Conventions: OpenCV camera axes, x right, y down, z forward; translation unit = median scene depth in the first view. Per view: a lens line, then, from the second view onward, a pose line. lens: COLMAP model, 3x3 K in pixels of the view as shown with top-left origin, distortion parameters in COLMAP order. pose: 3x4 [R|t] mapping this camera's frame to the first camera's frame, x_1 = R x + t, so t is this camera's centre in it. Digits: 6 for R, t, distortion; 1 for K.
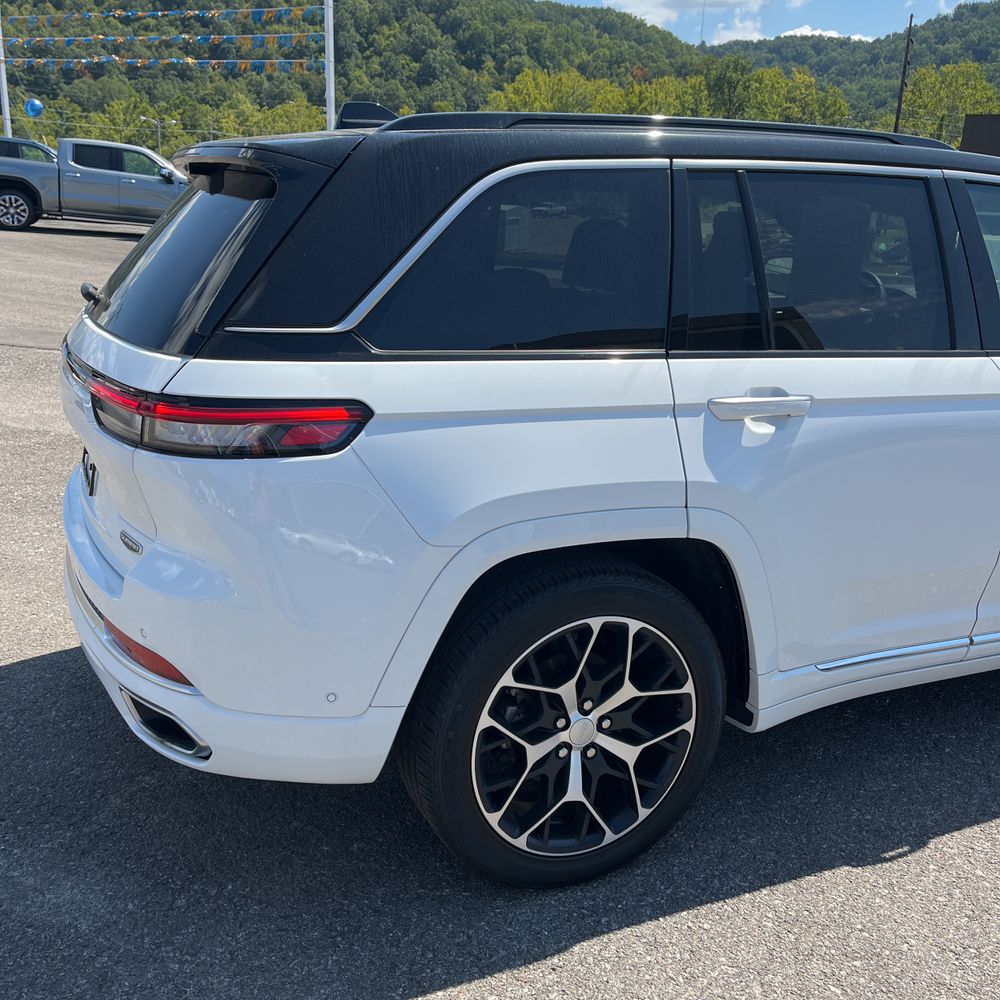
lens RADIAL K [[1017.0, 0, 489.5], [0, 1017.0, 496.1], [0, 0, 1]] dist [0.024172, 0.000000]
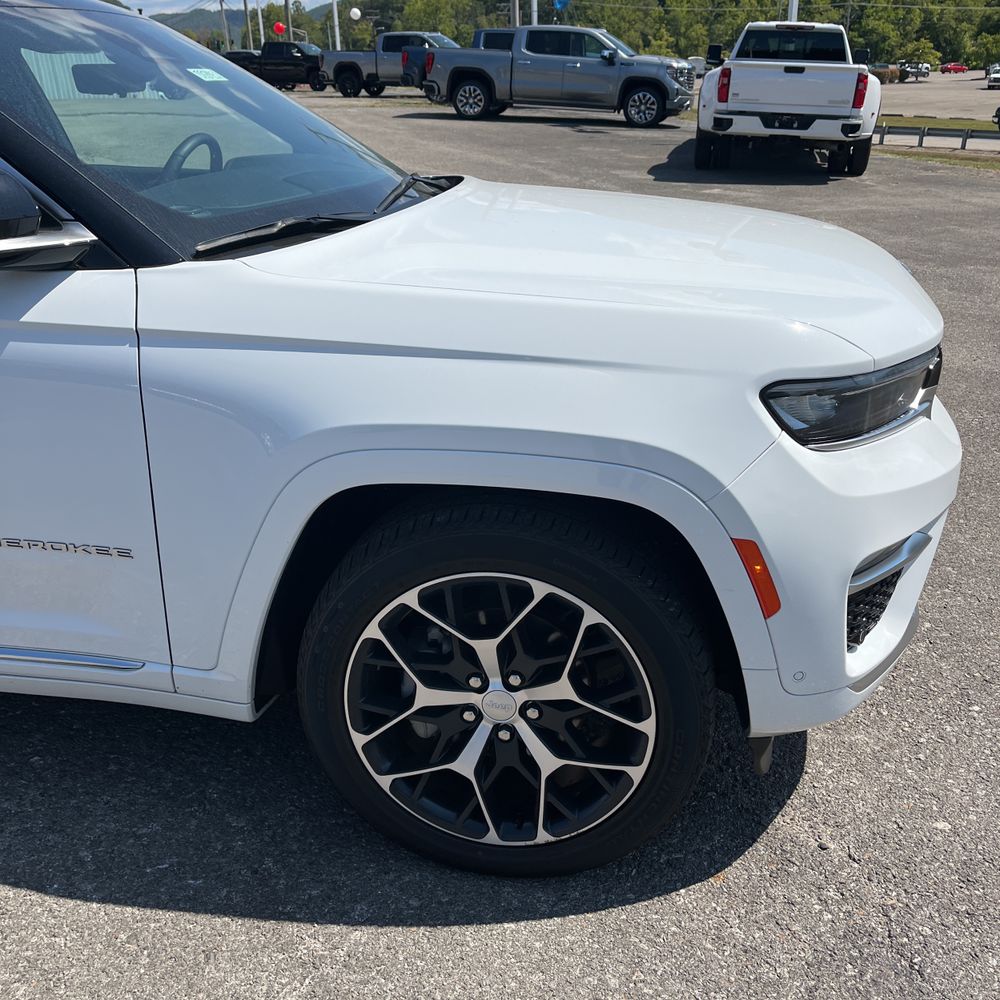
lens RADIAL K [[1017.0, 0, 496.9], [0, 1017.0, 493.7], [0, 0, 1]] dist [0.024172, 0.000000]
pose [[0.836498, 0.163354, -0.523055, 0.183868], [-0.110288, 0.985188, 0.131304, -0.016276], [0.536756, -0.052148, 0.842124, 0.092031]]
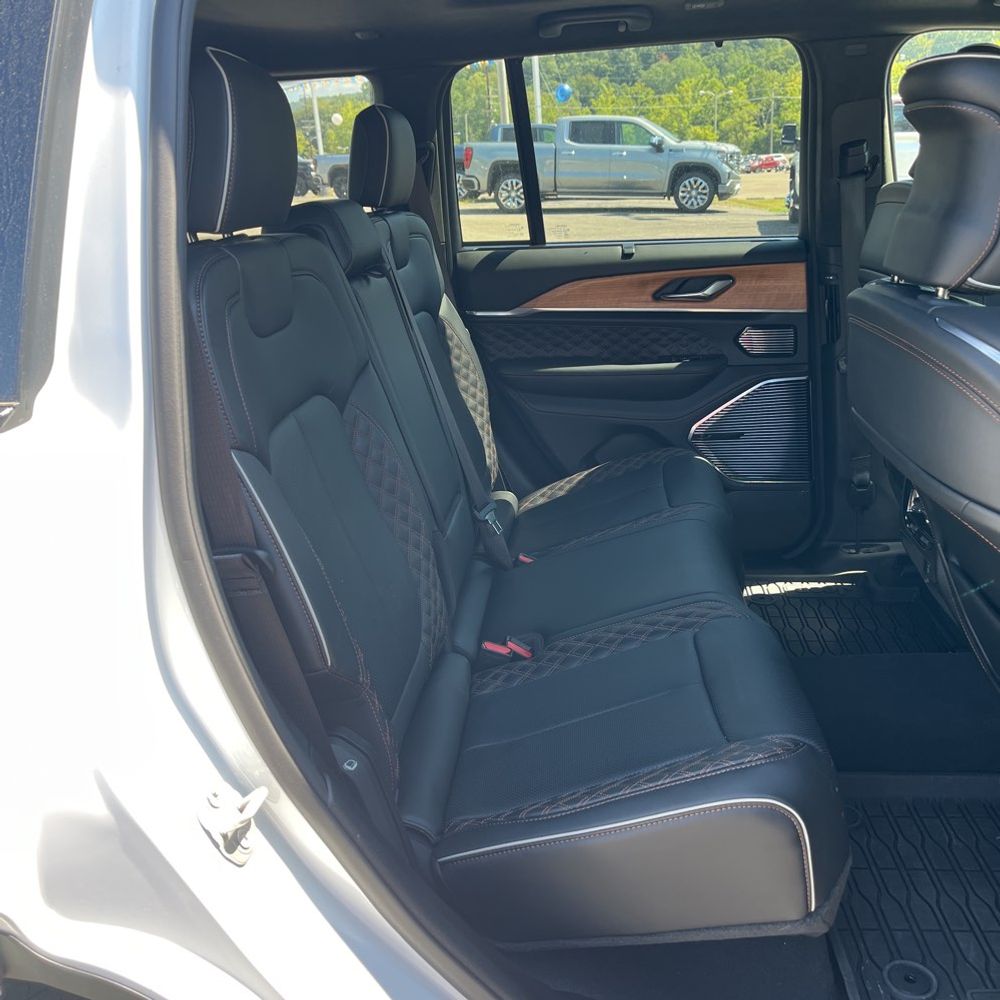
lens RADIAL K [[1017.0, 0, 514.1], [0, 1017.0, 517.7], [0, 0, 1]] dist [0.024172, 0.000000]
pose [[0.876432, 0.073023, -0.475956, 0.051550], [-0.050347, 0.996913, 0.060242, -0.013766], [0.478886, -0.028835, 0.877403, 0.082951]]
